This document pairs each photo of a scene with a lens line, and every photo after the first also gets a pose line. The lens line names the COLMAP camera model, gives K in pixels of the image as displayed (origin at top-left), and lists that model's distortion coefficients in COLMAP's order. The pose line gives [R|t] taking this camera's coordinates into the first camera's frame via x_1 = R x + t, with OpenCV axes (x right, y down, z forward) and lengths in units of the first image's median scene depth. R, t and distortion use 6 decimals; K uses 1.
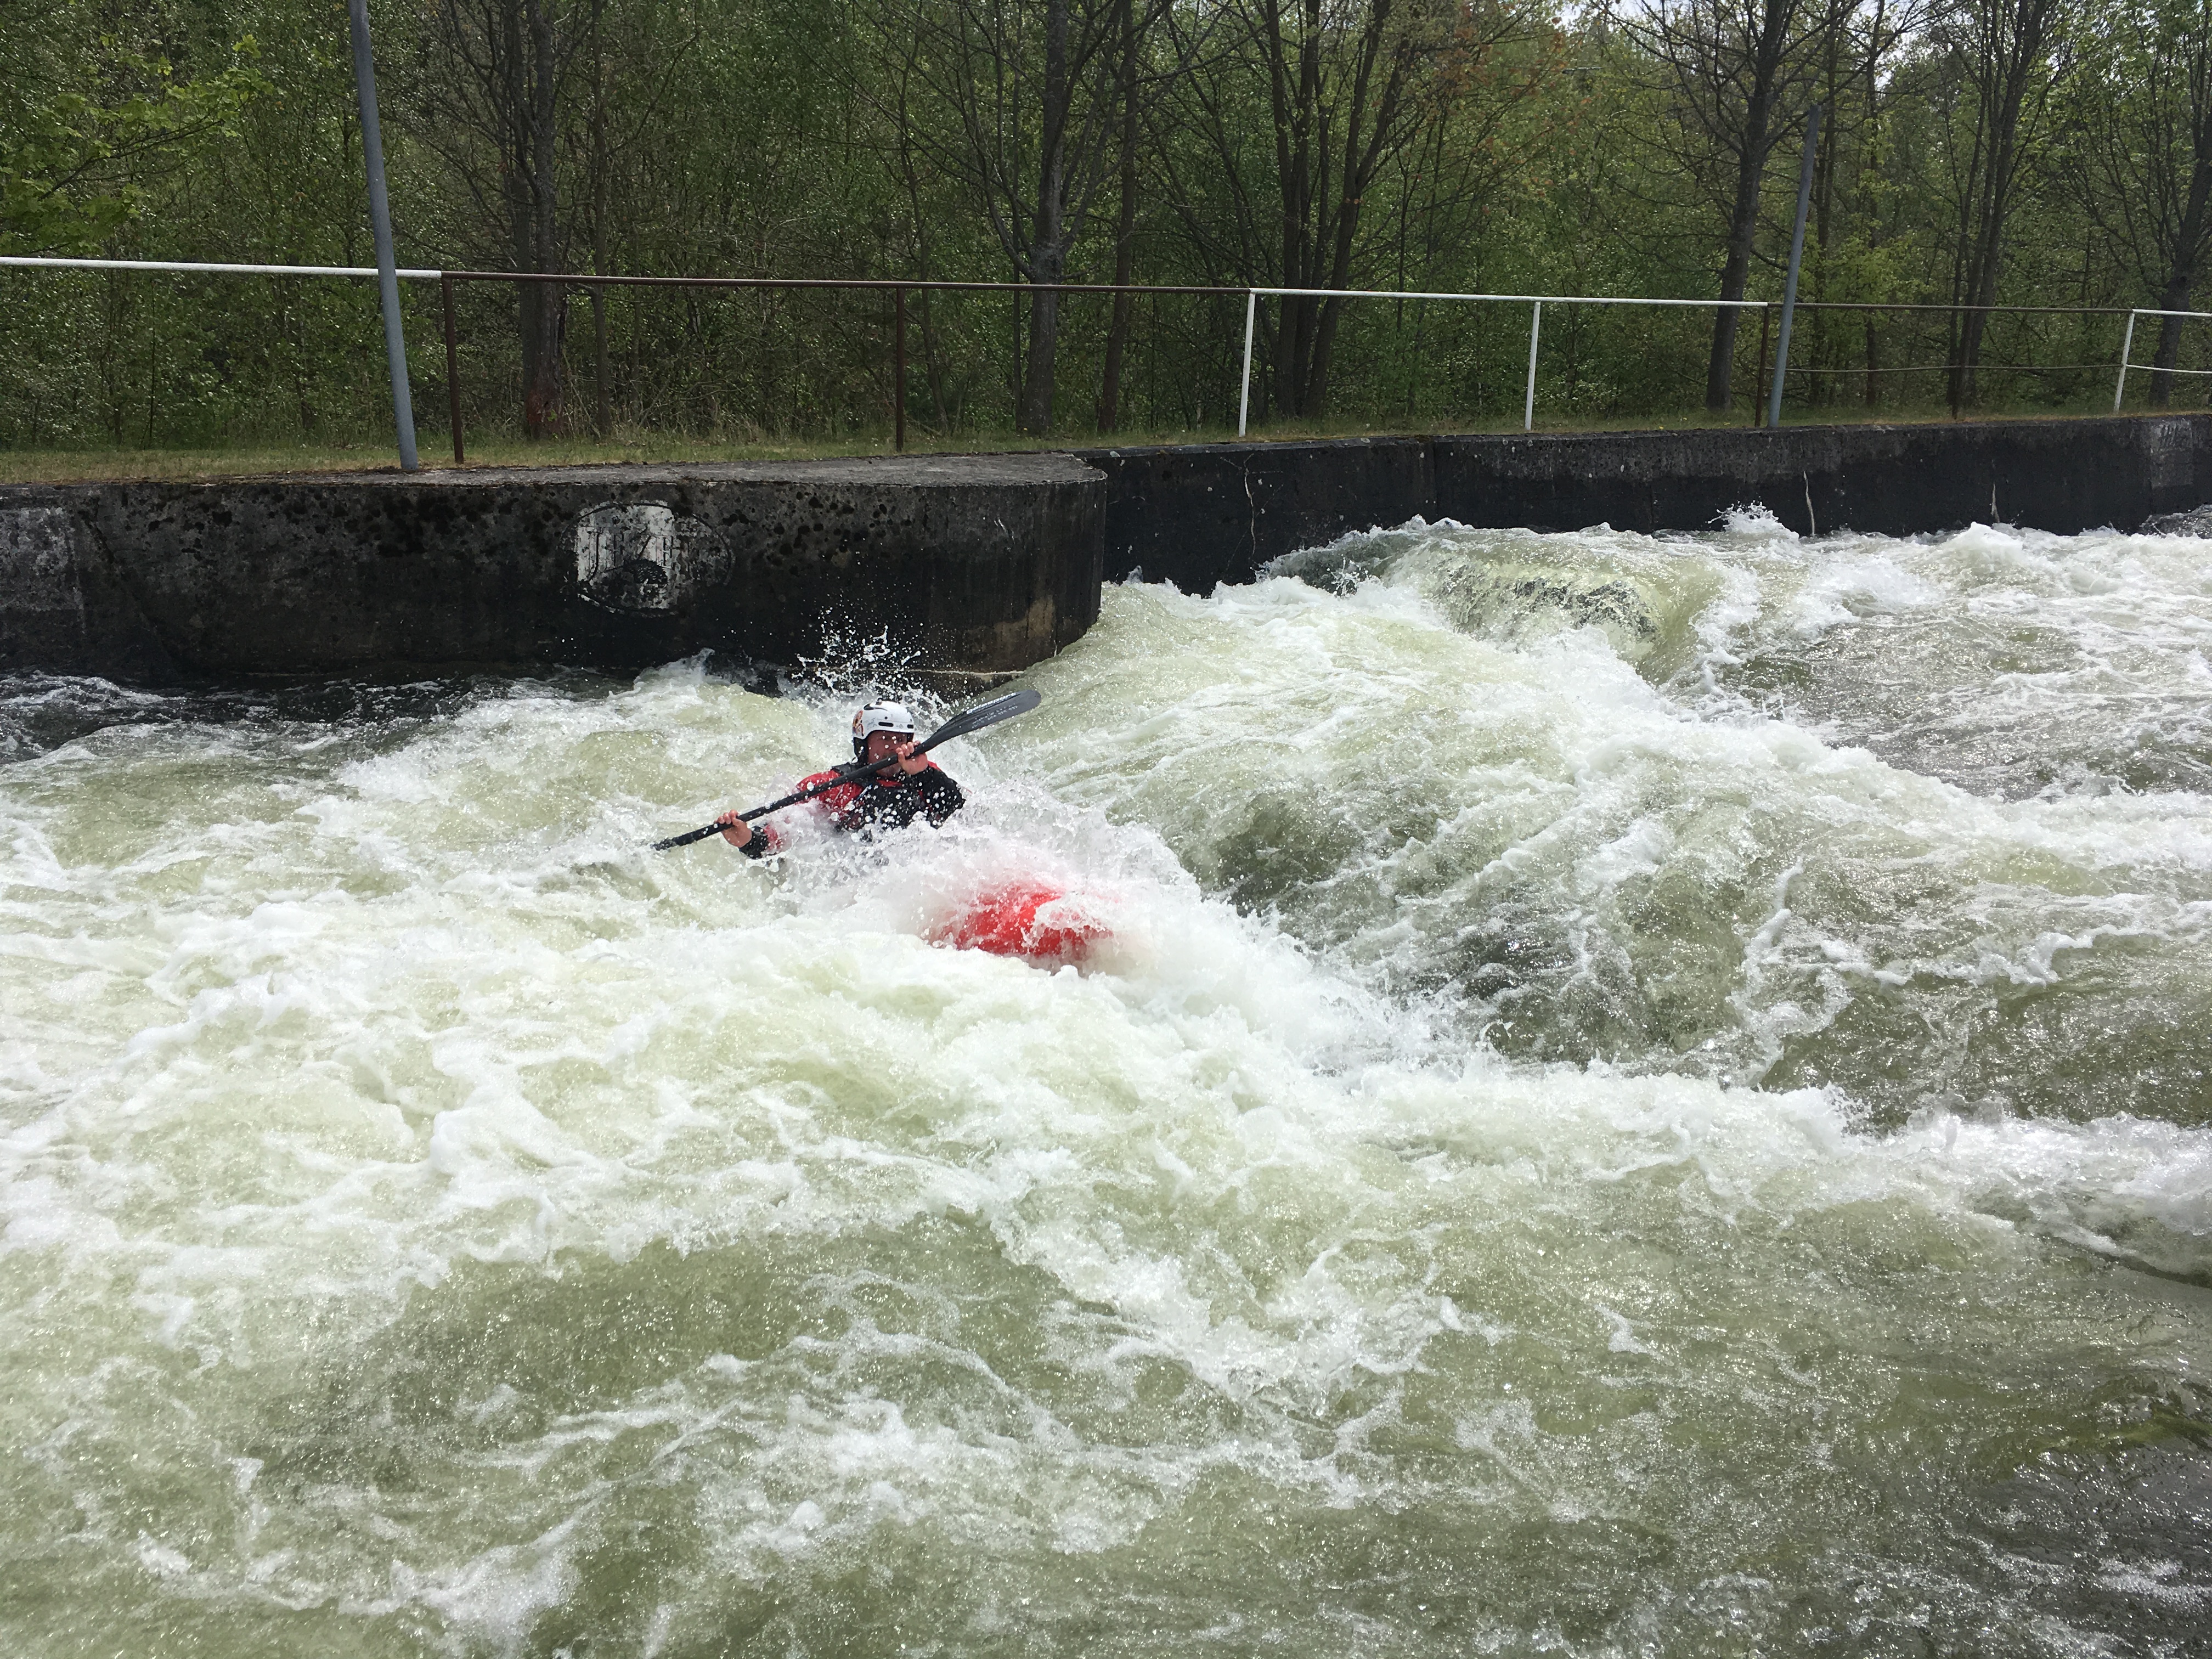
lens RADIAL K [[1852.5, 0, 1110.7], [0, 1852.5, 816.3], [0, 0, 1]] dist [0.075894, -0.099473]
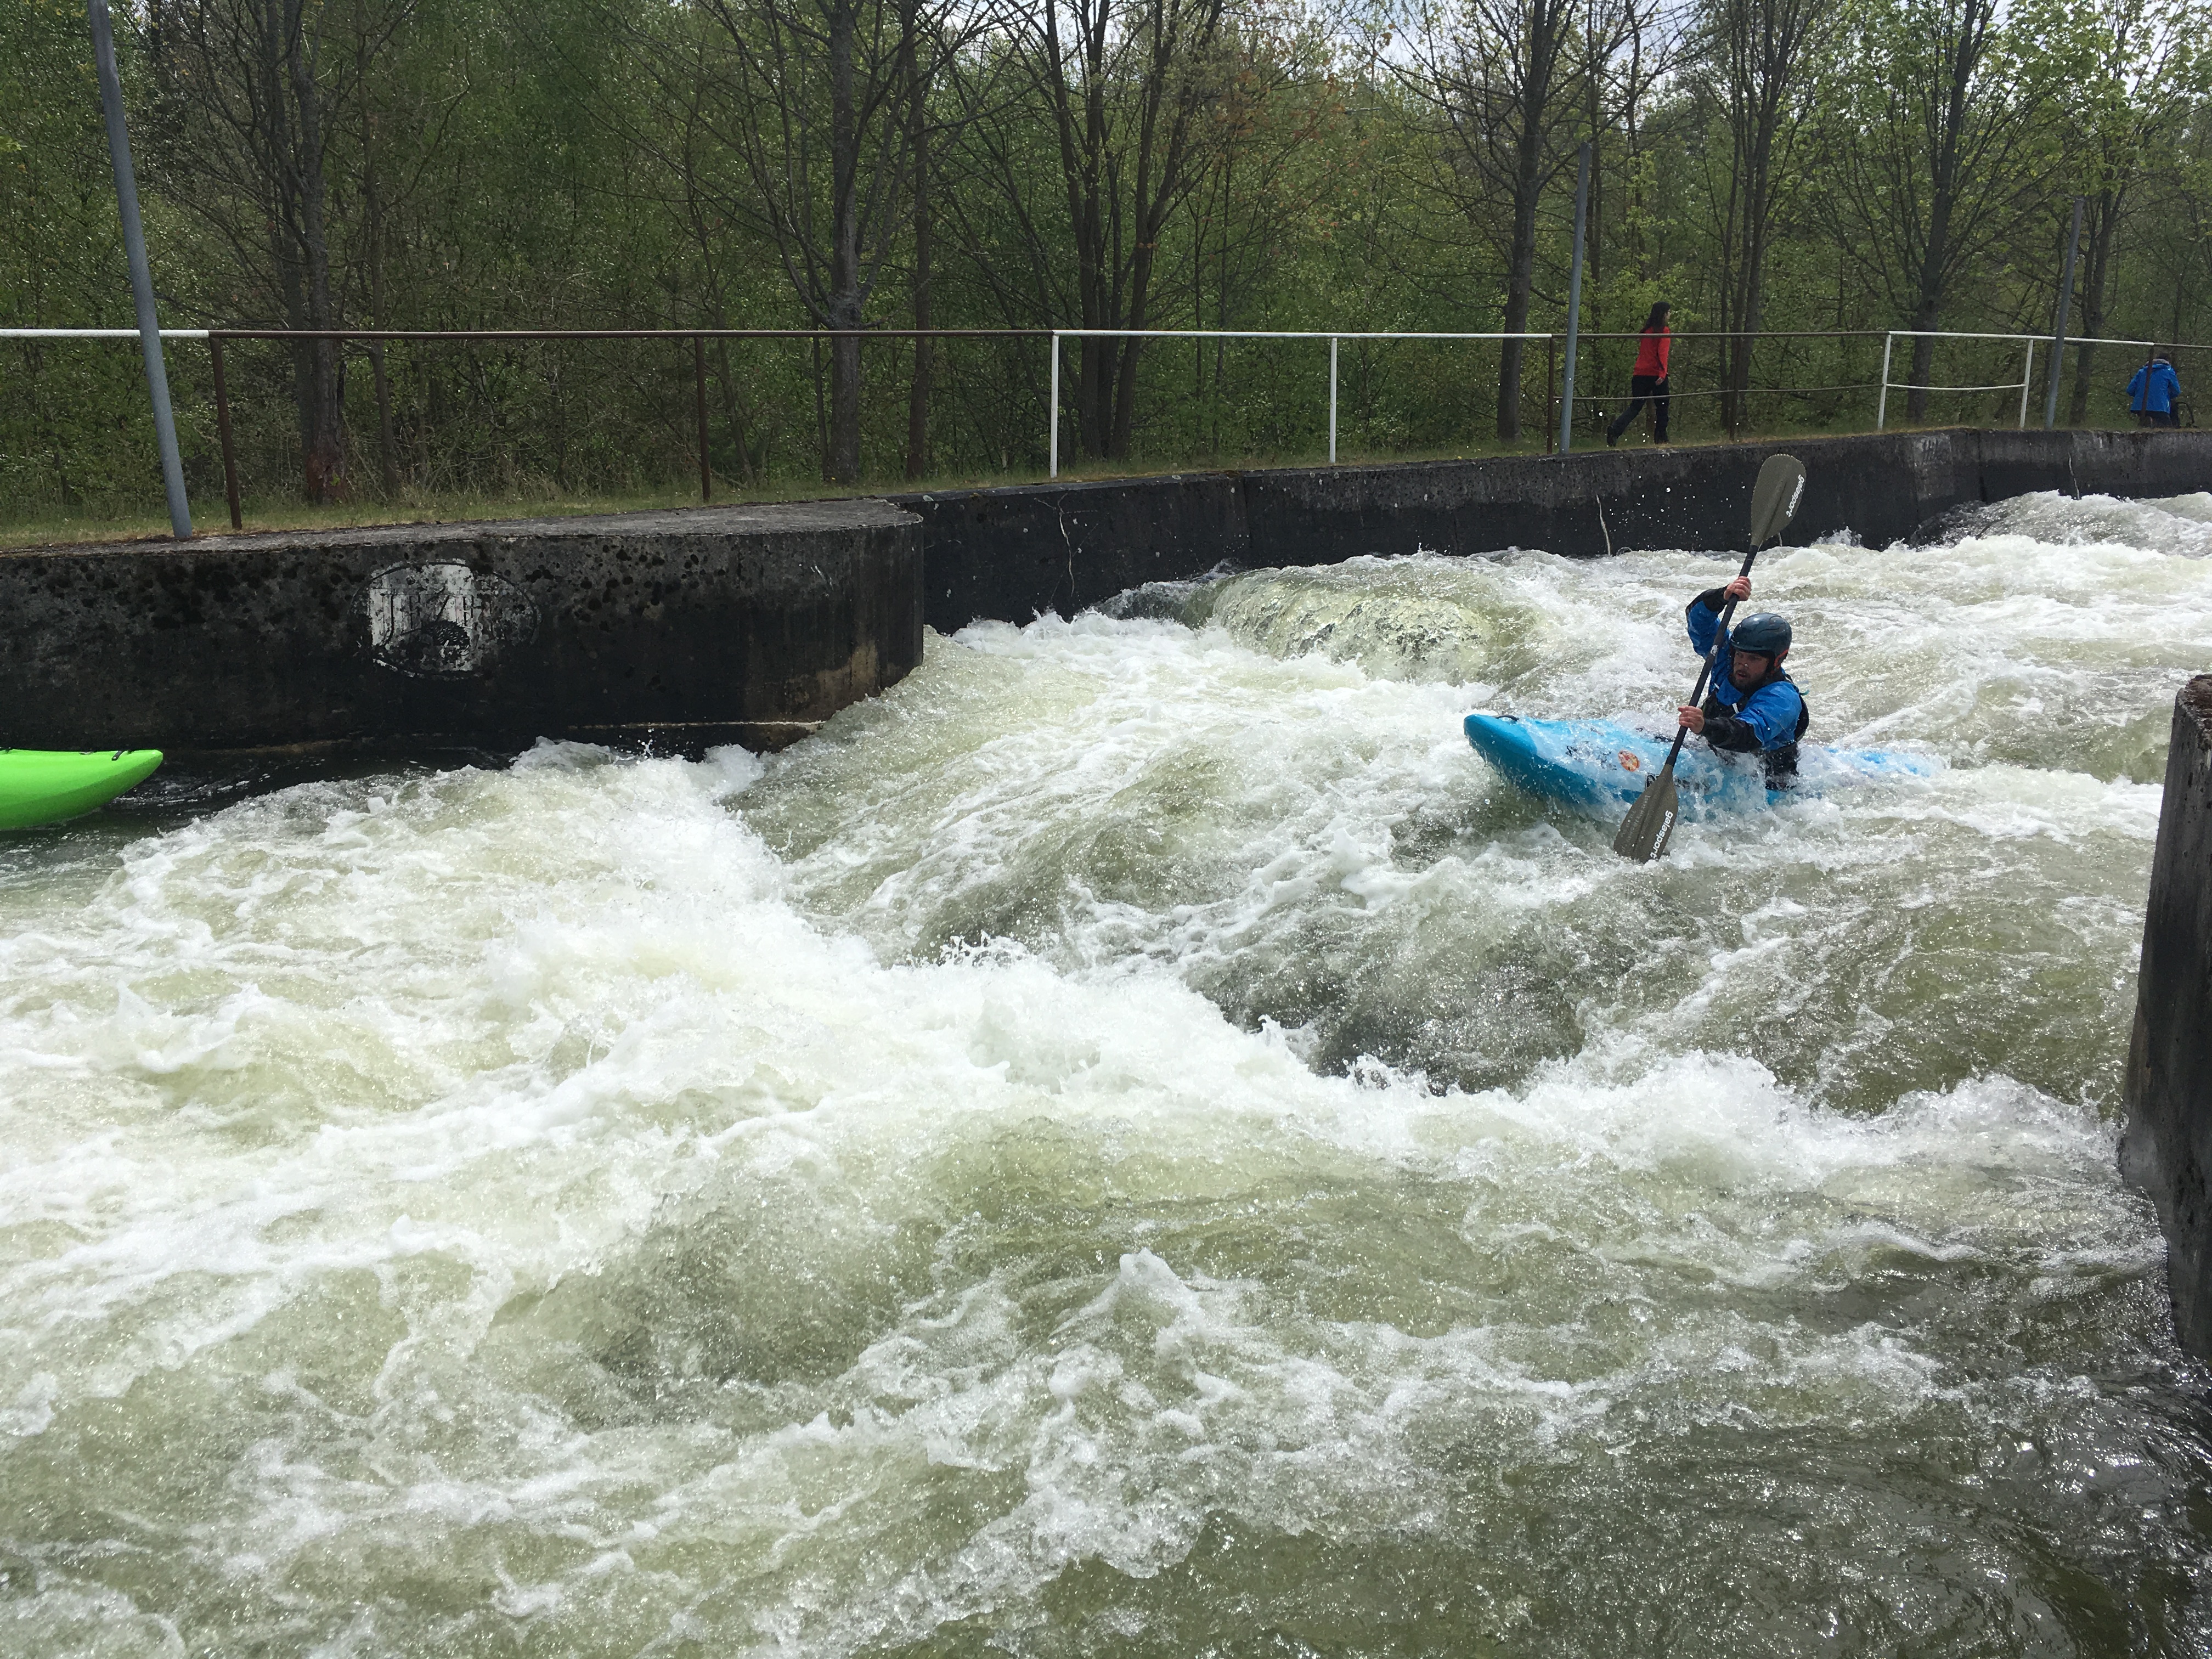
lens RADIAL K [[1852.5, 0, 1101.7], [0, 1852.5, 816.3], [0, 0, 1]] dist [0.075894, -0.099473]
pose [[0.994251, -0.051463, 0.093901, -0.008508], [0.053998, 0.998237, -0.024655, 0.003820], [-0.092466, 0.029584, 0.995276, 0.015140]]
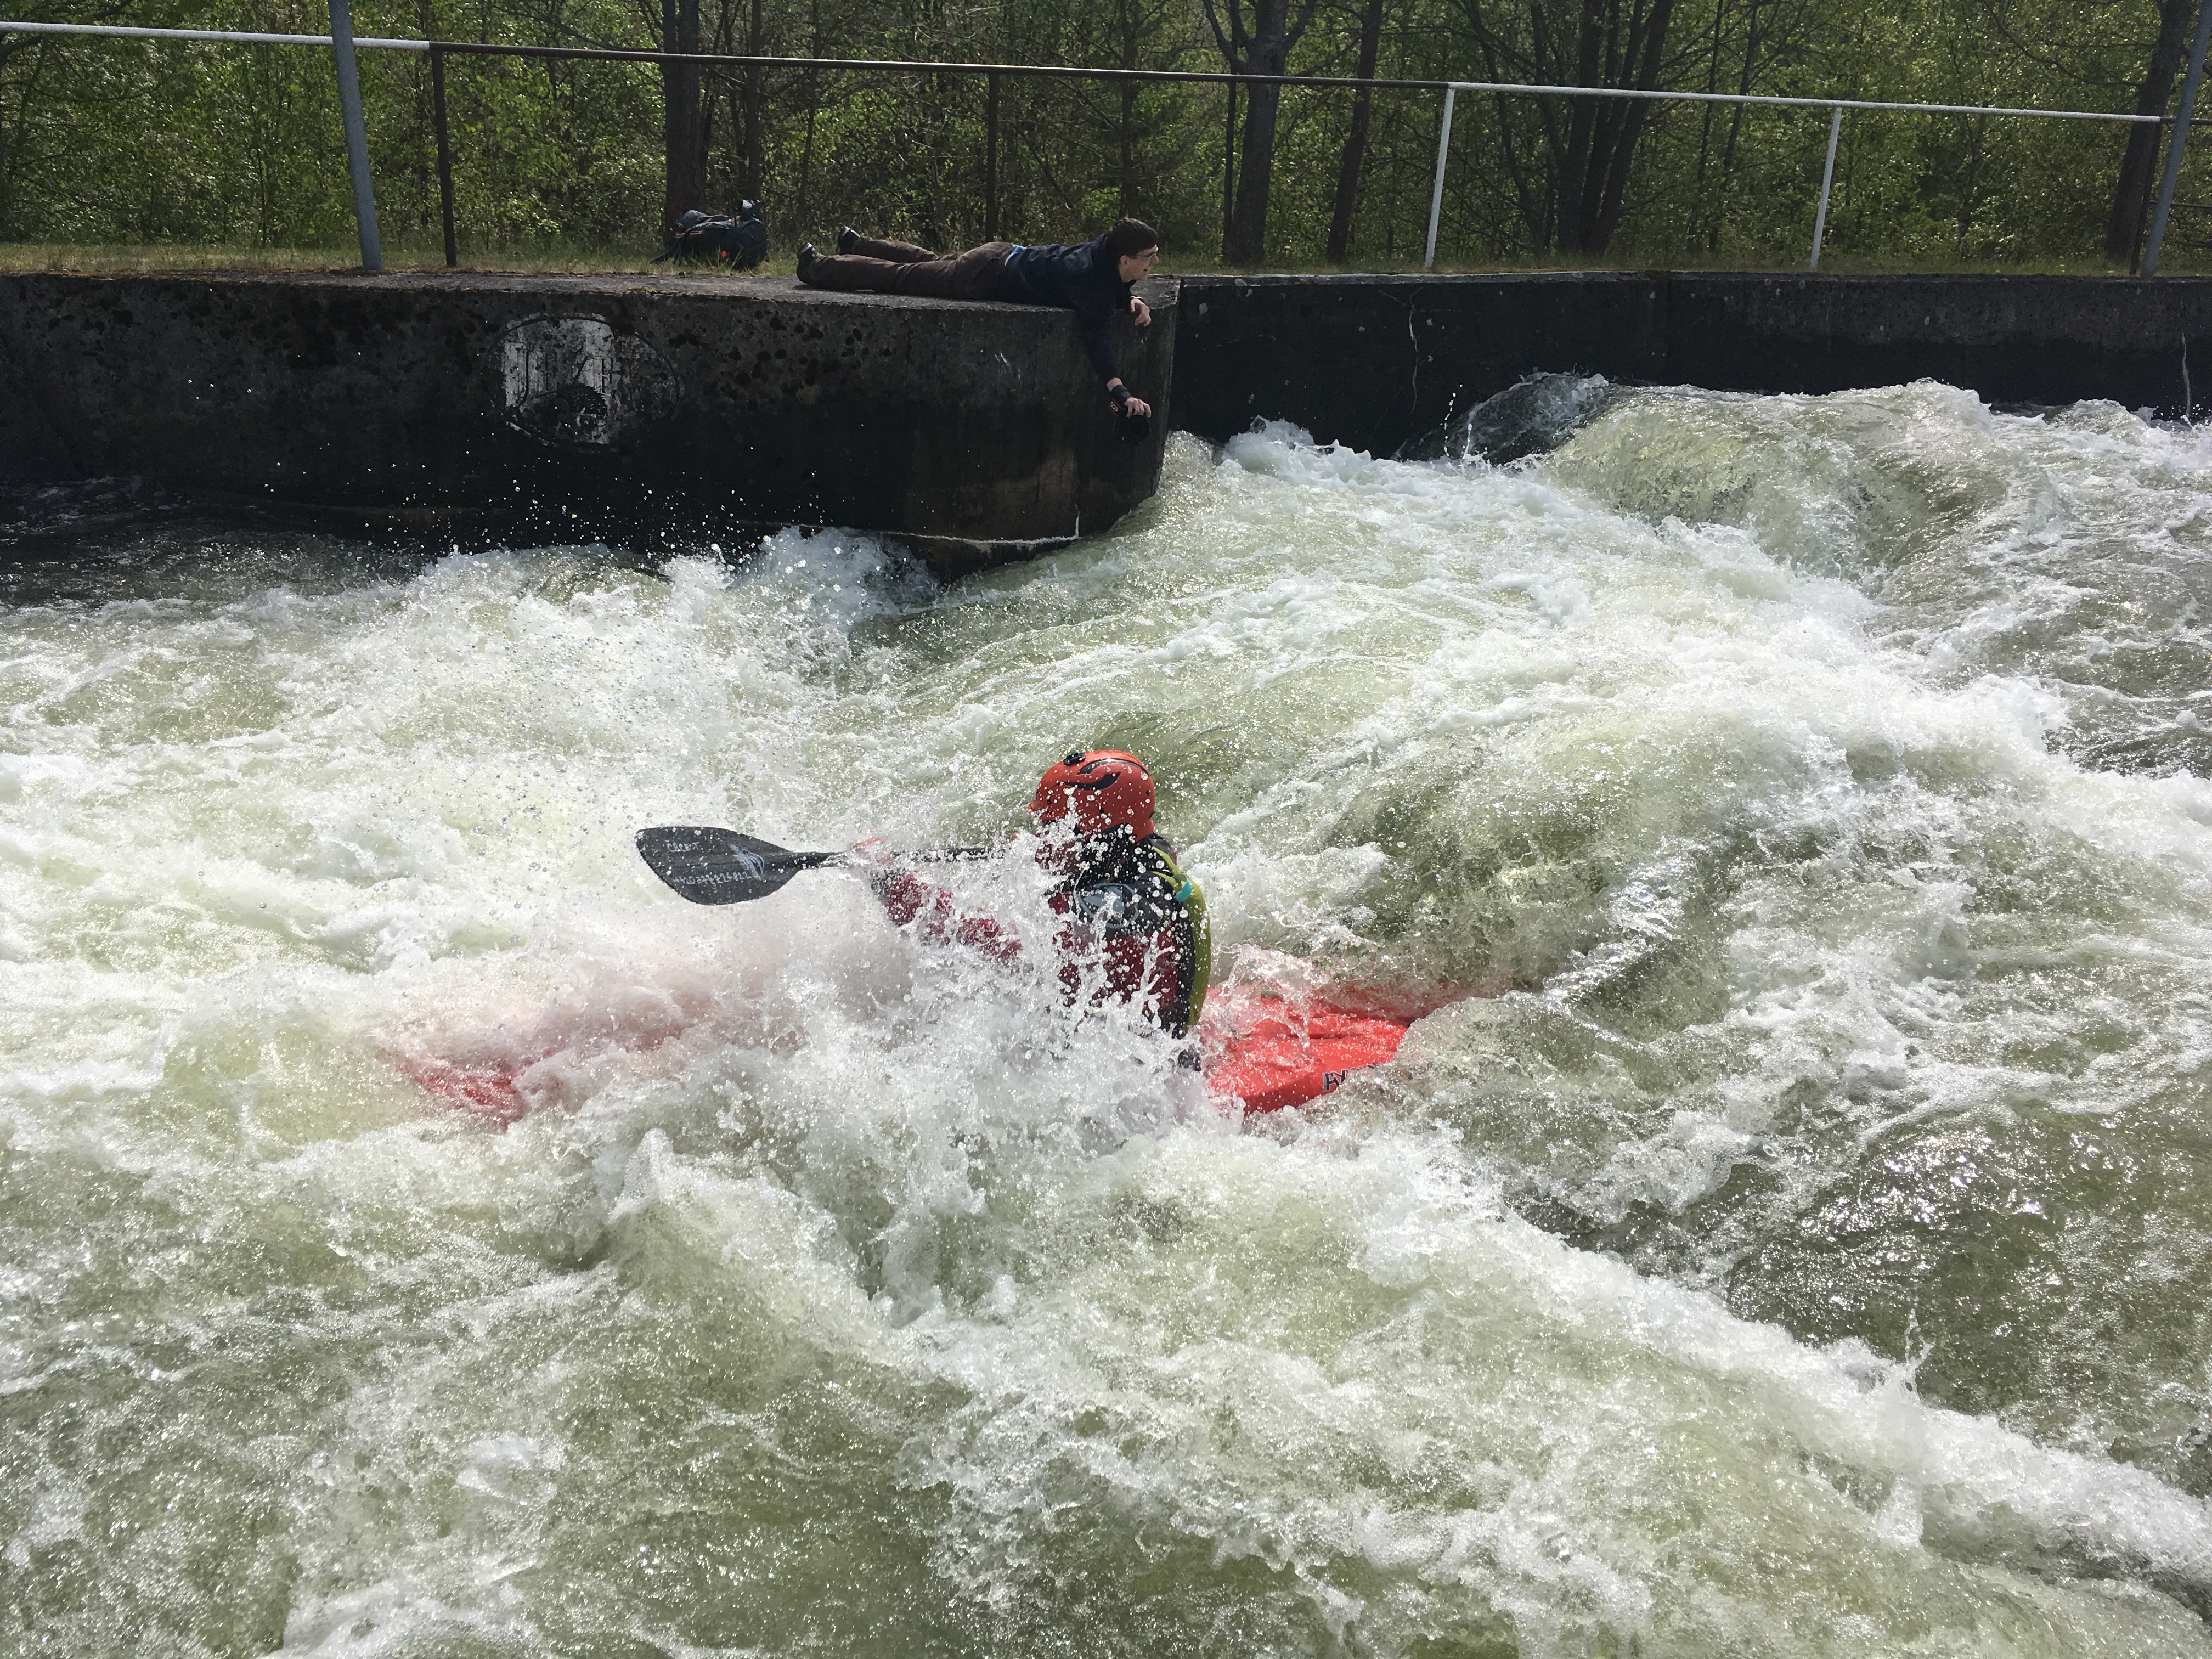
lens RADIAL K [[1852.5, 0, 1113.6], [0, 1852.5, 797.5], [0, 0, 1]] dist [0.075894, -0.099473]
pose [[0.977194, 0.083137, -0.195397, 0.151884], [-0.069100, 0.994587, 0.077600, -0.029719], [0.200790, -0.062328, 0.977649, 0.181682]]
